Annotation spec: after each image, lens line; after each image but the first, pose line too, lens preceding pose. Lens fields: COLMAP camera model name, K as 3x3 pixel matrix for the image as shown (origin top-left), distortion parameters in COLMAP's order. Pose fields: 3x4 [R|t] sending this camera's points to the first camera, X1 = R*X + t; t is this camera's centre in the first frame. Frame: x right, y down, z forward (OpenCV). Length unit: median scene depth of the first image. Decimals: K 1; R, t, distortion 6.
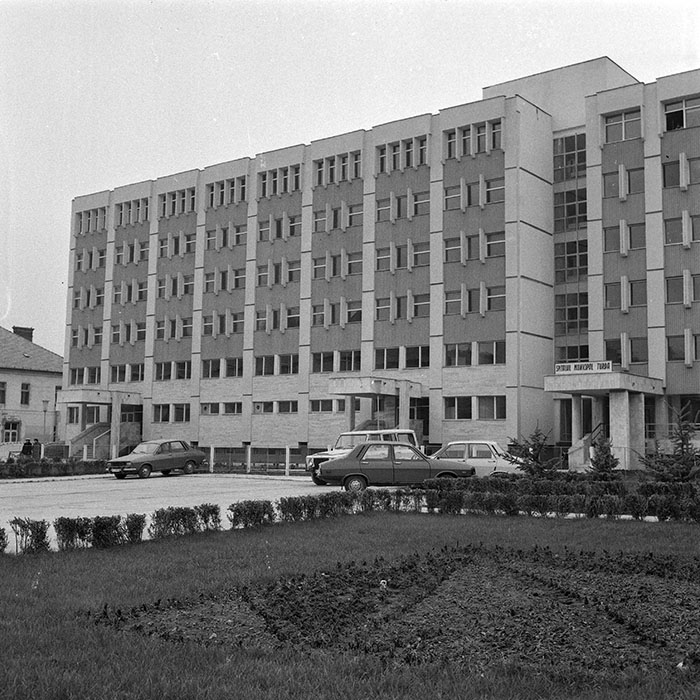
lens RADIAL K [[960.2, 0, 357.9], [0, 960.2, 341.7], [0, 0, 1]] dist [0.038252, 0.000000]
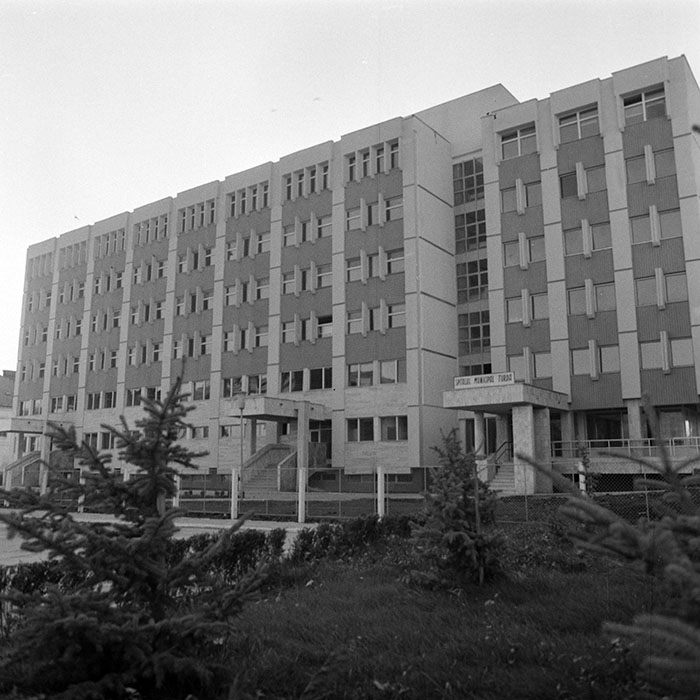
lens RADIAL K [[715.8, 0, 352.0], [0, 715.8, 338.7], [0, 0, 1]] dist [-0.053206, 0.000000]
pose [[0.999652, -0.010480, 0.024205, 0.078370], [0.012307, 0.996984, -0.076622, 0.032426], [-0.023329, 0.076893, 0.996766, 0.270405]]
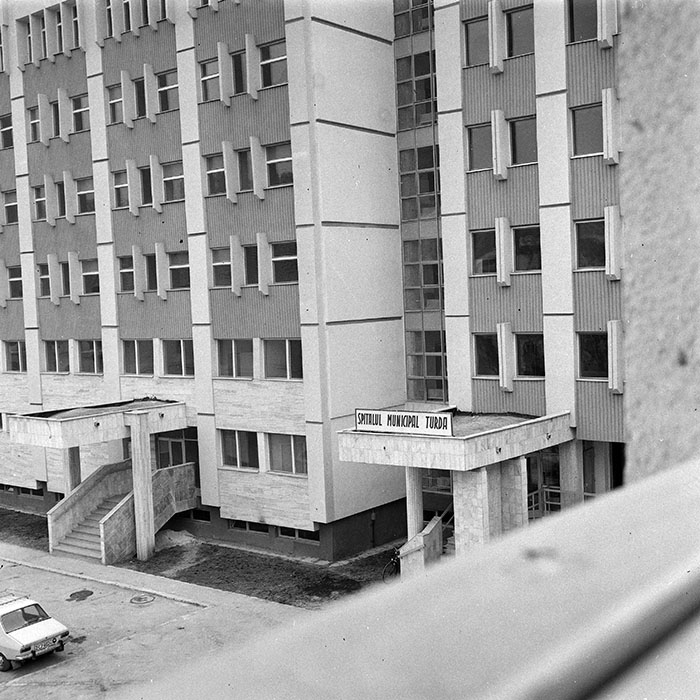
lens RADIAL K [[960.2, 0, 362.9], [0, 960.2, 340.8], [0, 0, 1]] dist [0.038252, 0.000000]
pose [[0.998245, -0.054680, -0.022745, 0.194070], [0.057622, 0.985459, 0.159843, -0.084928], [0.013674, -0.160873, 0.986880, 0.425455]]
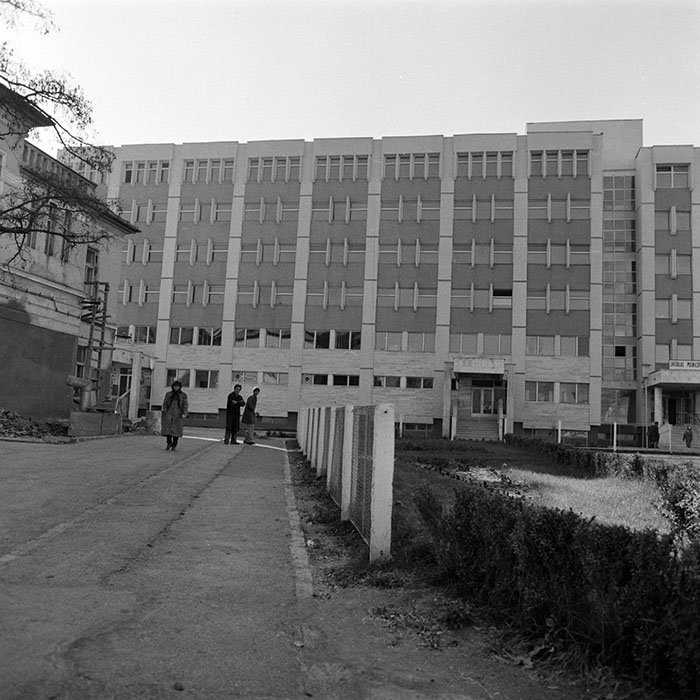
lens RADIAL K [[694.9, 0, 346.1], [0, 694.9, 333.3], [0, 0, 1]] dist [-0.041553, 0.000000]
pose [[0.889356, 0.084634, 0.449313, -0.471827], [-0.085461, 0.996170, -0.018482, 0.034432], [-0.449157, -0.021961, 0.893183, 0.362466]]
